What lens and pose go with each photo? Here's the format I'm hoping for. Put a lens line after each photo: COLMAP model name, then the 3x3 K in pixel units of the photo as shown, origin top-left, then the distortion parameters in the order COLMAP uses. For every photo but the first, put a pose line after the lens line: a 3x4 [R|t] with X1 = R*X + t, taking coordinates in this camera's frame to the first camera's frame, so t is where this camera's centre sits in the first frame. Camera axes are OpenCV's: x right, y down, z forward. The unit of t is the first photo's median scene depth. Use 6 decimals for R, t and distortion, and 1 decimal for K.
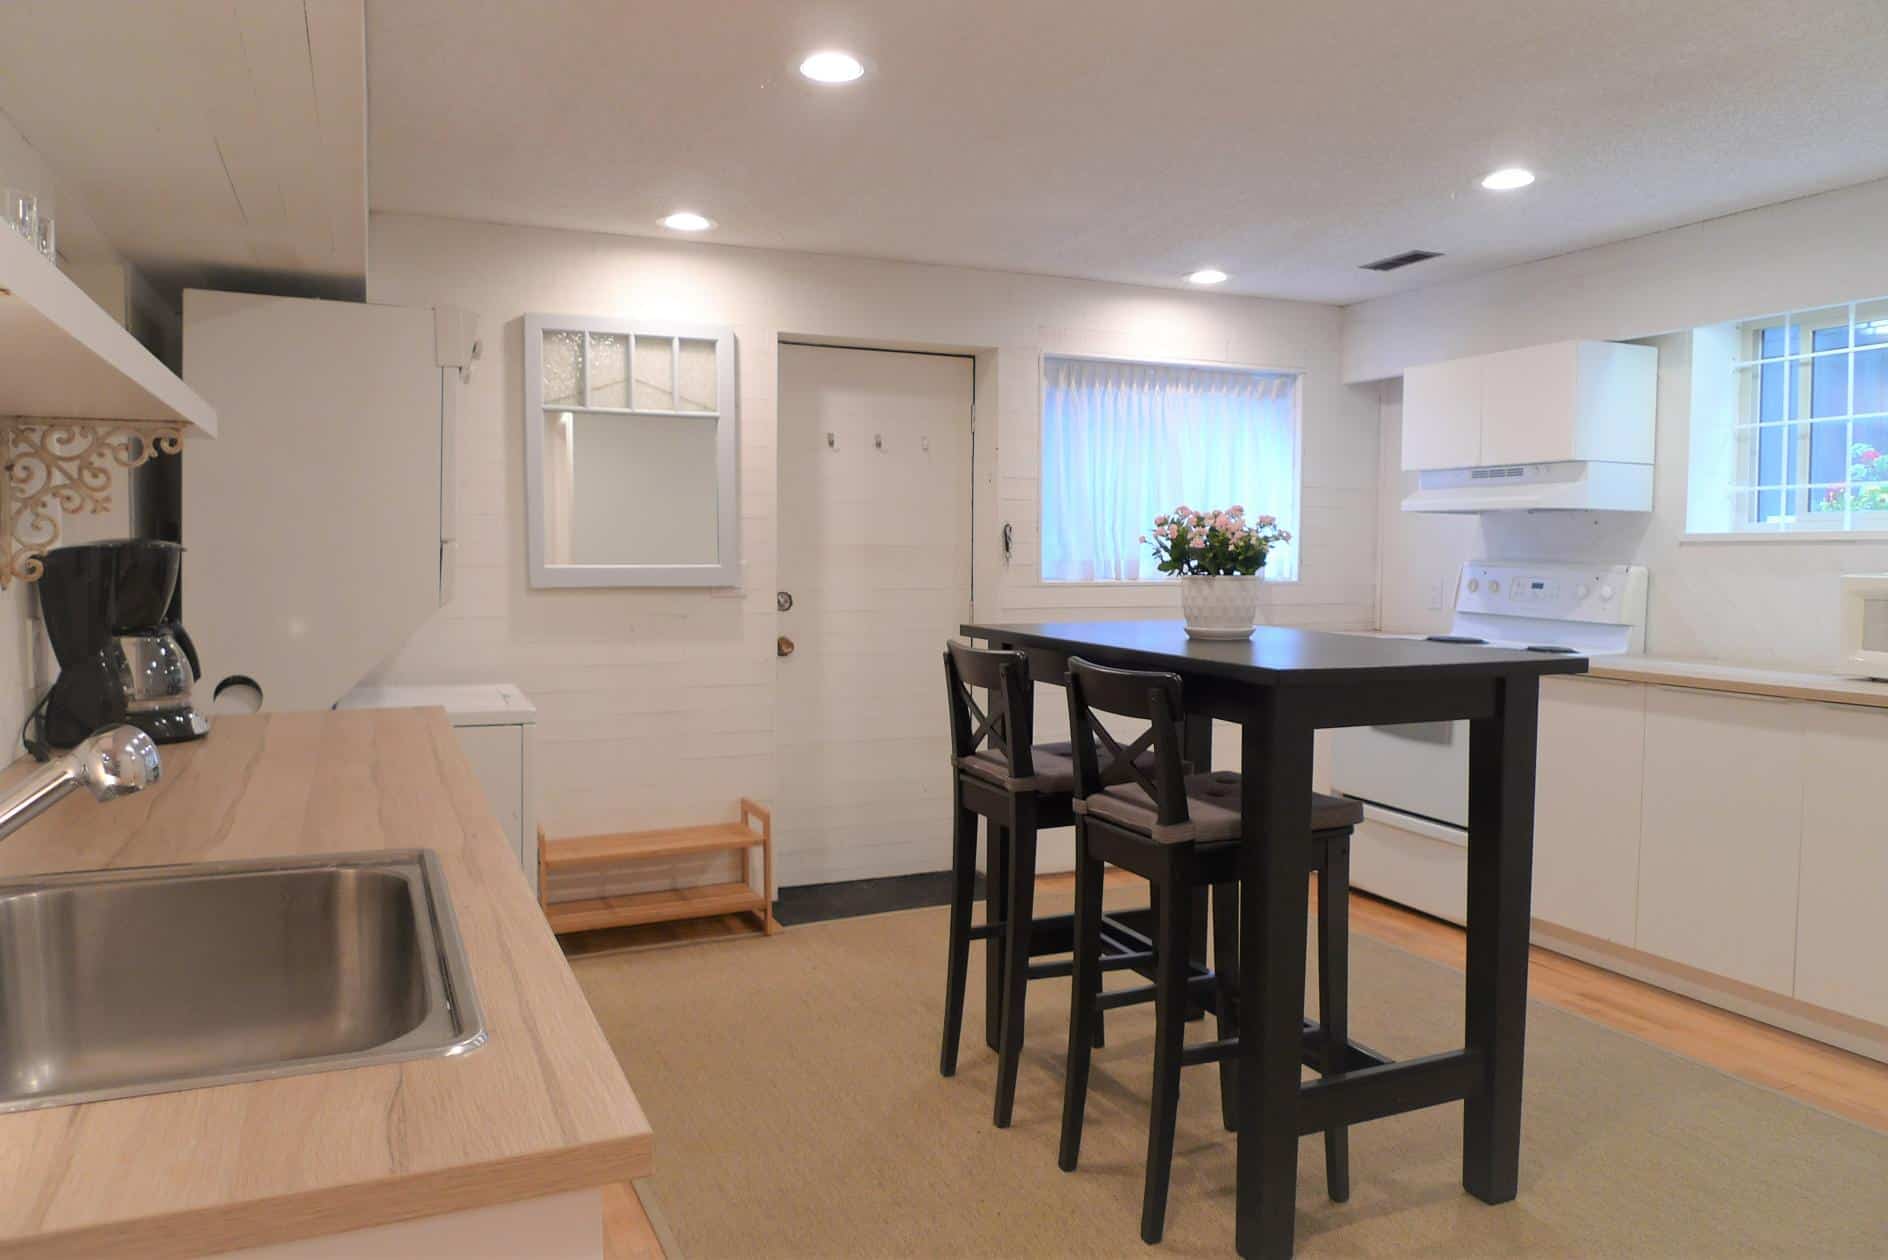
lens RADIAL K [[1321.8, 0, 949.9], [0, 1321.8, 619.7], [0, 0, 1]] dist [-0.023770, -0.010816]
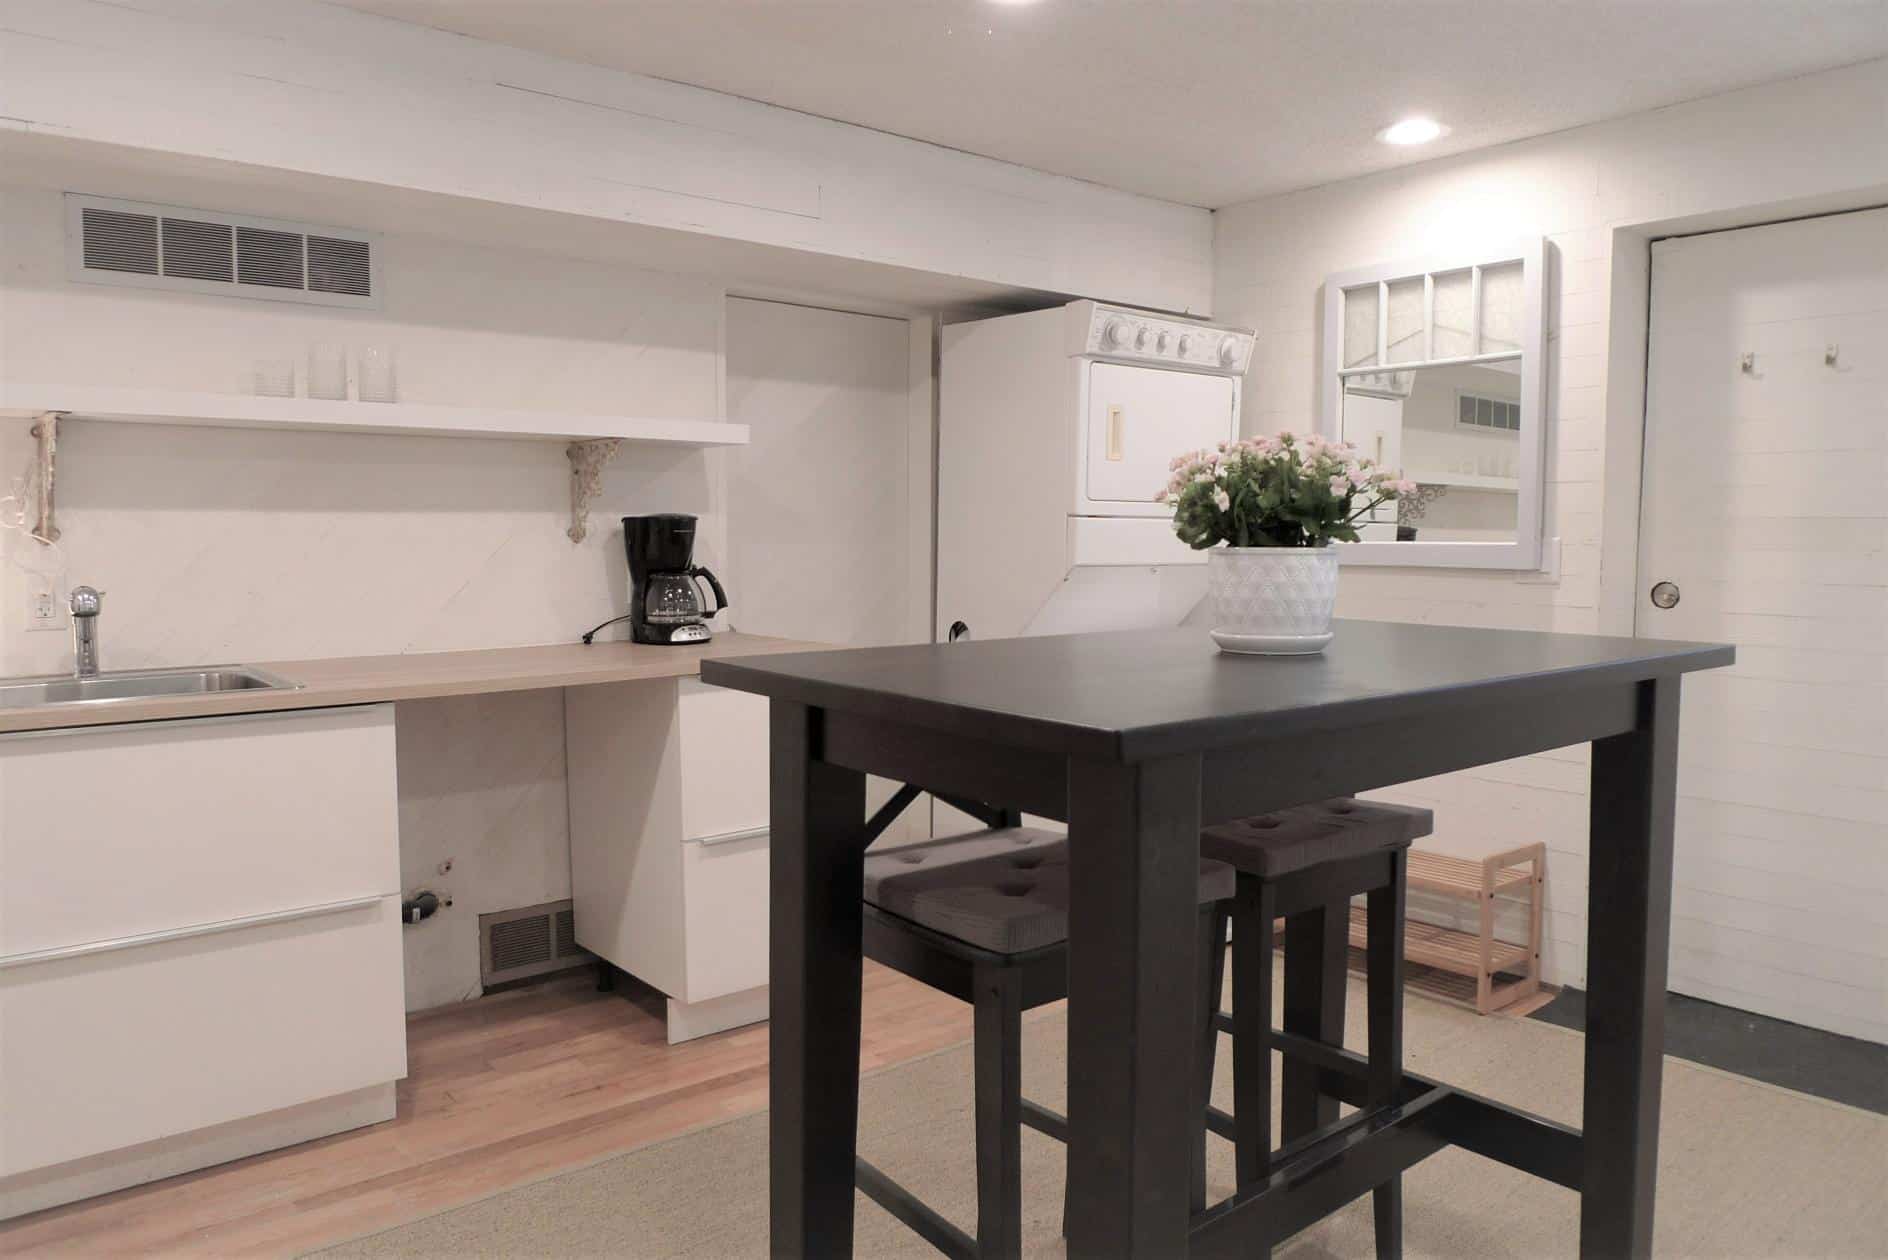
lens RADIAL K [[1321.8, 0, 933.0], [0, 1321.8, 614.7], [0, 0, 1]] dist [-0.023770, -0.010816]
pose [[0.241132, 0.057171, -0.968807, 0.541072], [-0.053700, 0.997520, 0.045499, -0.016193], [0.969006, 0.041053, 0.243604, 0.493101]]
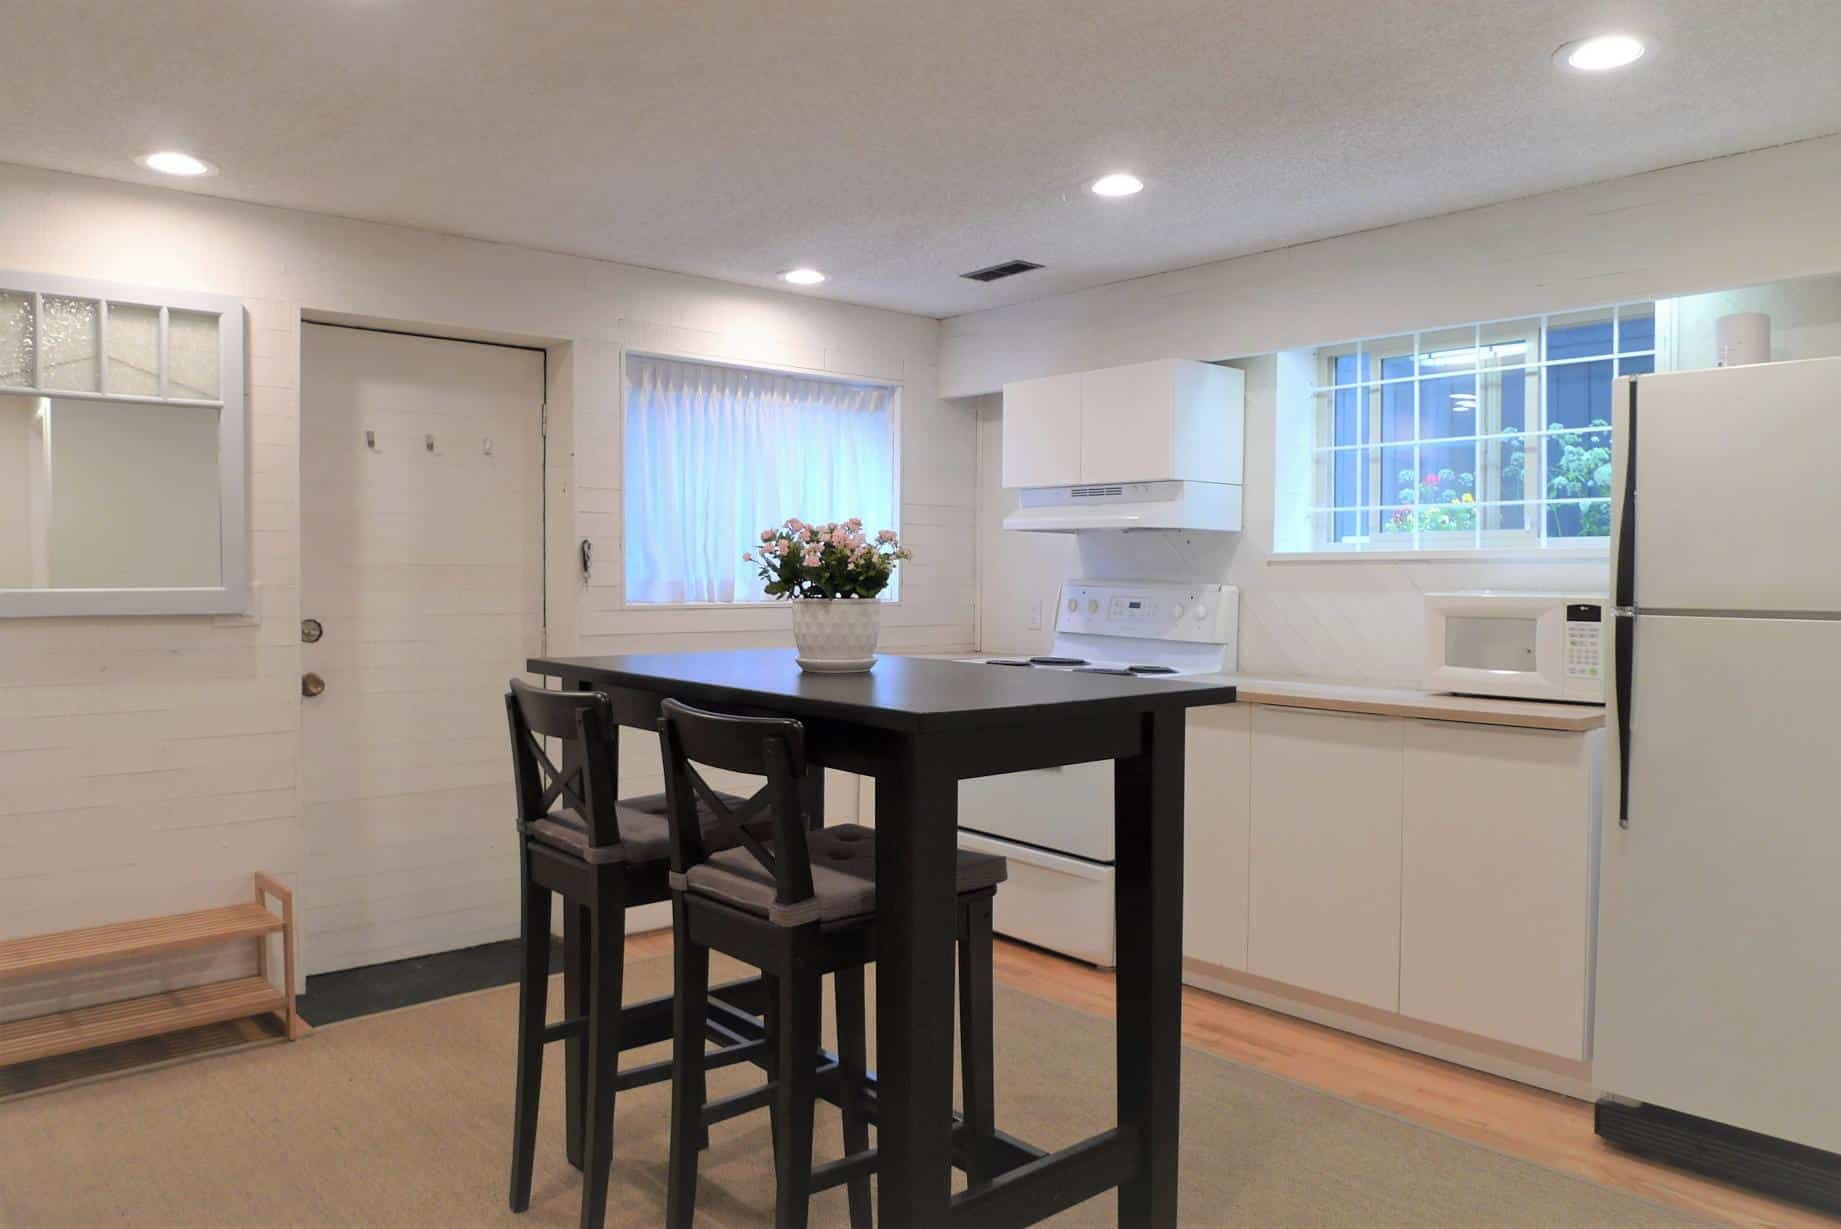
lens RADIAL K [[1288.9, 0, 922.5], [0, 1288.9, 623.2], [0, 0, 1]] dist [-0.023770, -0.010816]
pose [[0.956370, -0.011303, 0.291939, 0.008050], [0.014620, 0.999851, -0.009180, -0.006203], [-0.291792, 0.013047, 0.956393, 0.126043]]
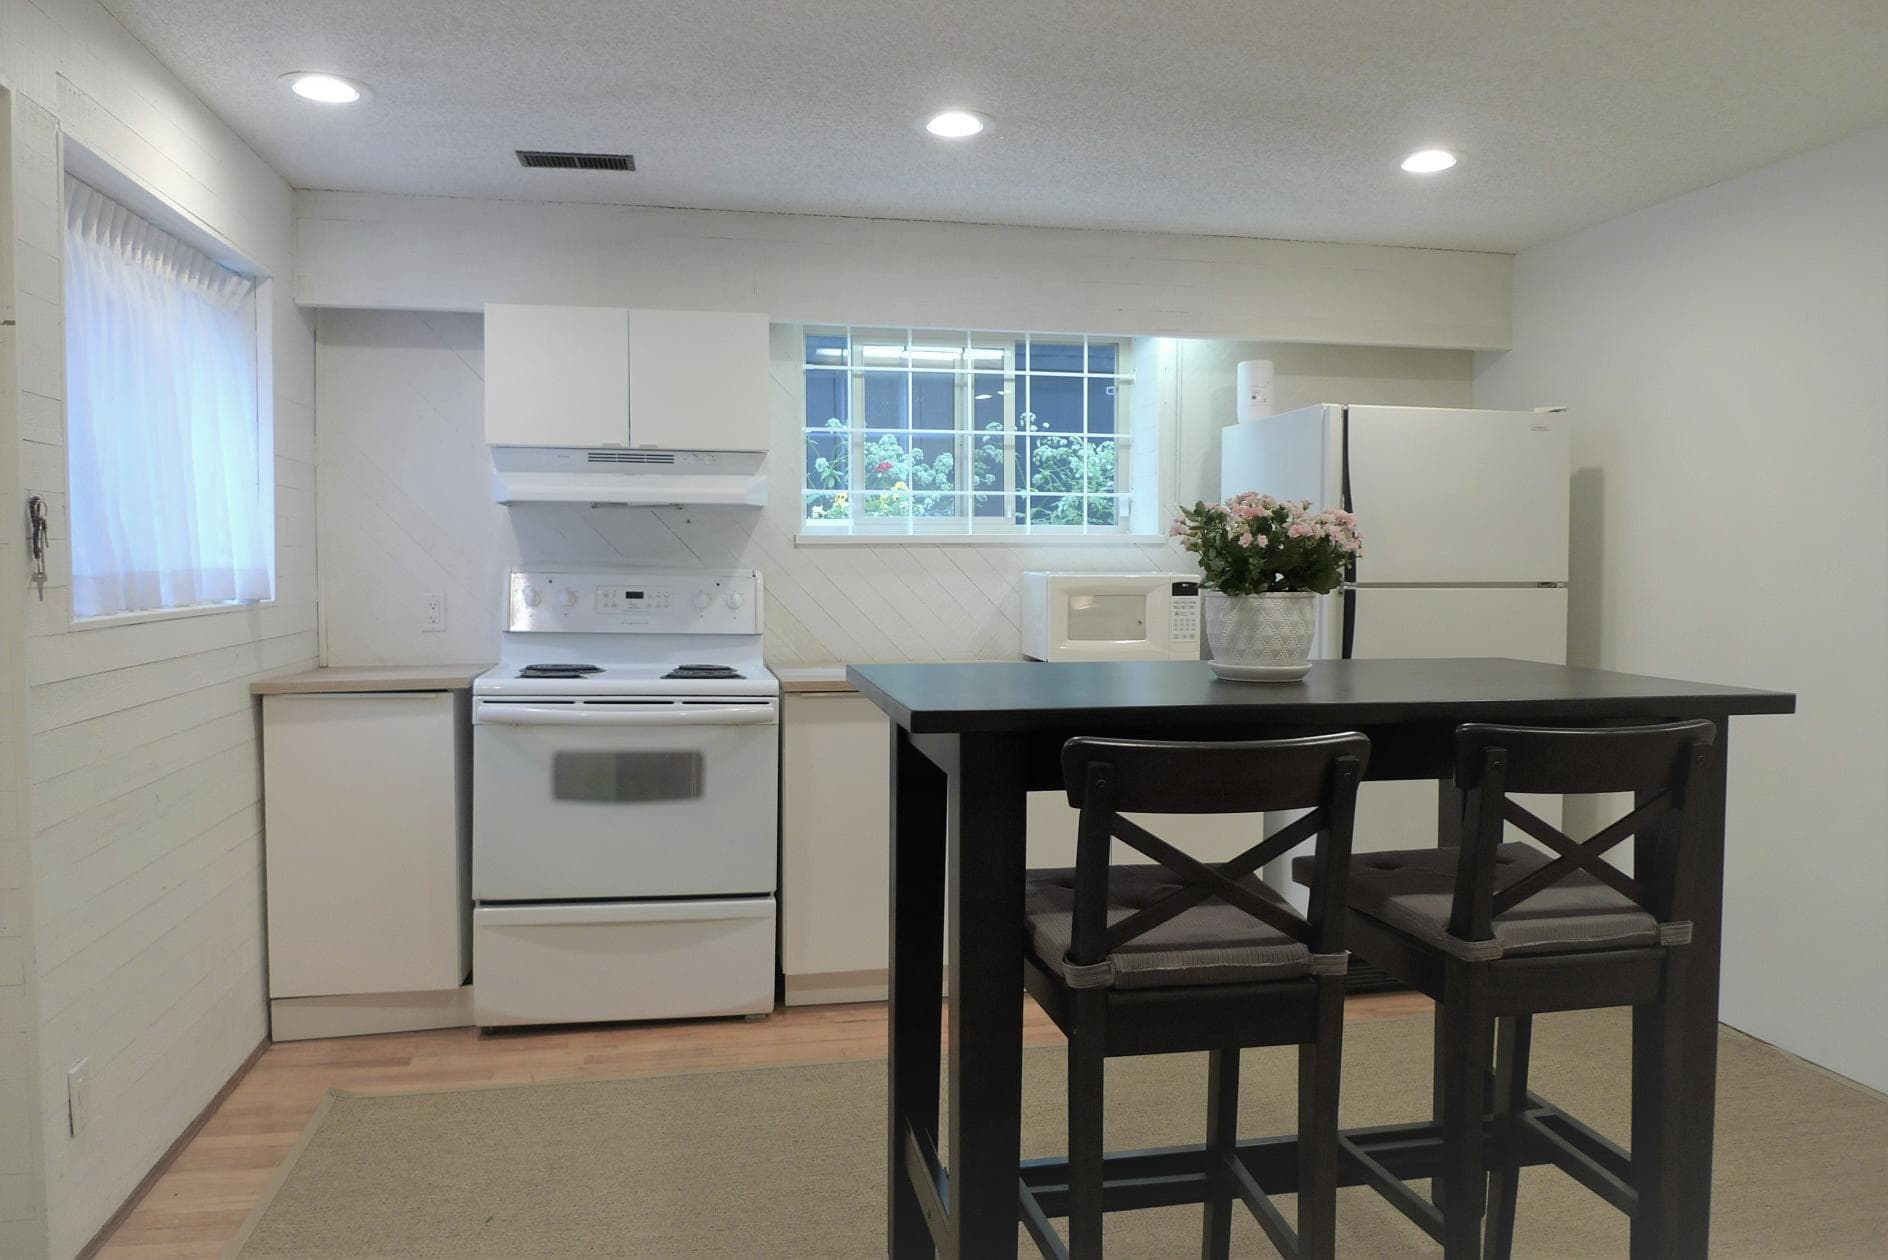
lens RADIAL K [[1321.8, 0, 904.5], [0, 1321.8, 634.4], [0, 0, 1]] dist [-0.023770, -0.010816]
pose [[0.222623, -0.060484, 0.973027, -0.382025], [0.049199, 0.997499, 0.050749, -0.039606], [-0.973662, 0.036574, 0.225042, 0.727204]]
